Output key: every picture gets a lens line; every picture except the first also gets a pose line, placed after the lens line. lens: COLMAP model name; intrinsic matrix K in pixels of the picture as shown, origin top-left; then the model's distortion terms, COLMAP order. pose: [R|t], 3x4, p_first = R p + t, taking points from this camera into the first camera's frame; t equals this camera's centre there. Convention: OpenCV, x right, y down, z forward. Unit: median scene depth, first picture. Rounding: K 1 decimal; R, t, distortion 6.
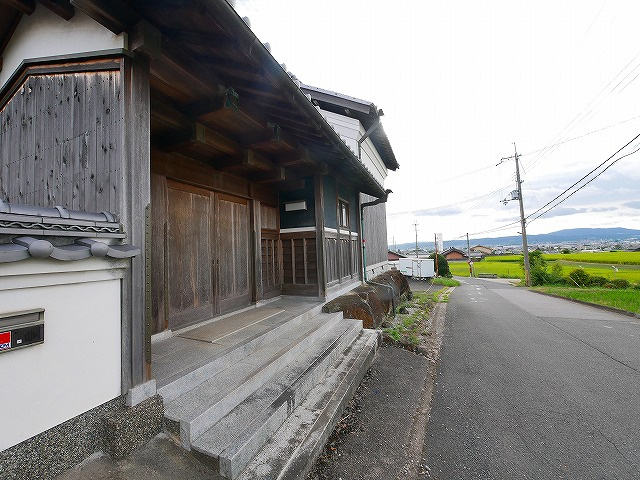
lens RADIAL K [[263.3, 0, 314.2], [0, 263.3, 238.9], [0, 0, 1]] dist [-0.005791, 0.000397]
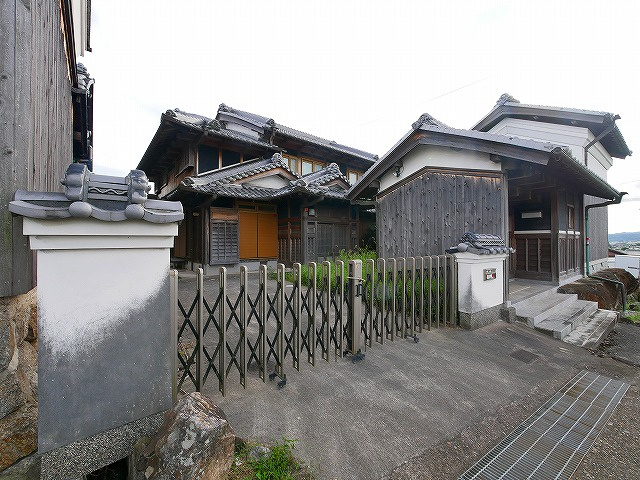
lens RADIAL K [[263.3, 0, 314.2], [0, 263.3, 238.9], [0, 0, 1]] dist [-0.005791, 0.000397]
pose [[0.862332, 0.031041, -0.505392, -0.355127], [-0.004880, 0.998582, 0.053006, -0.066307], [0.506321, -0.043243, 0.861260, -0.764066]]
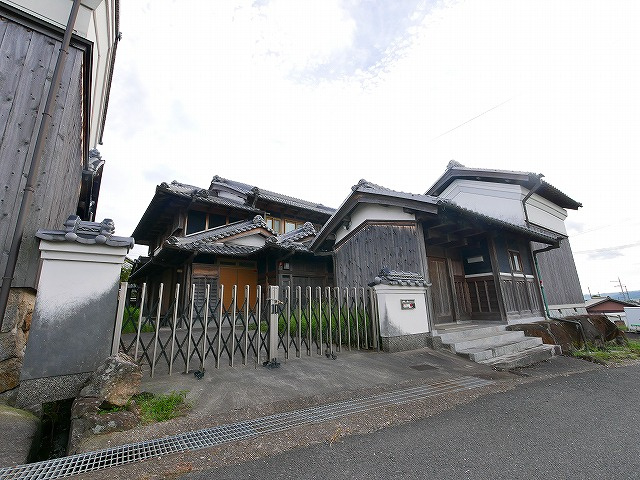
lens RADIAL K [[276.2, 0, 314.7], [0, 276.2, 238.8], [0, 0, 1]] dist [-0.002067, -0.000152]
pose [[0.852944, -0.113313, -0.509556, -0.035772], [0.022283, 0.983169, -0.181334, 0.027107], [0.521527, 0.143313, 0.841113, -0.851928]]
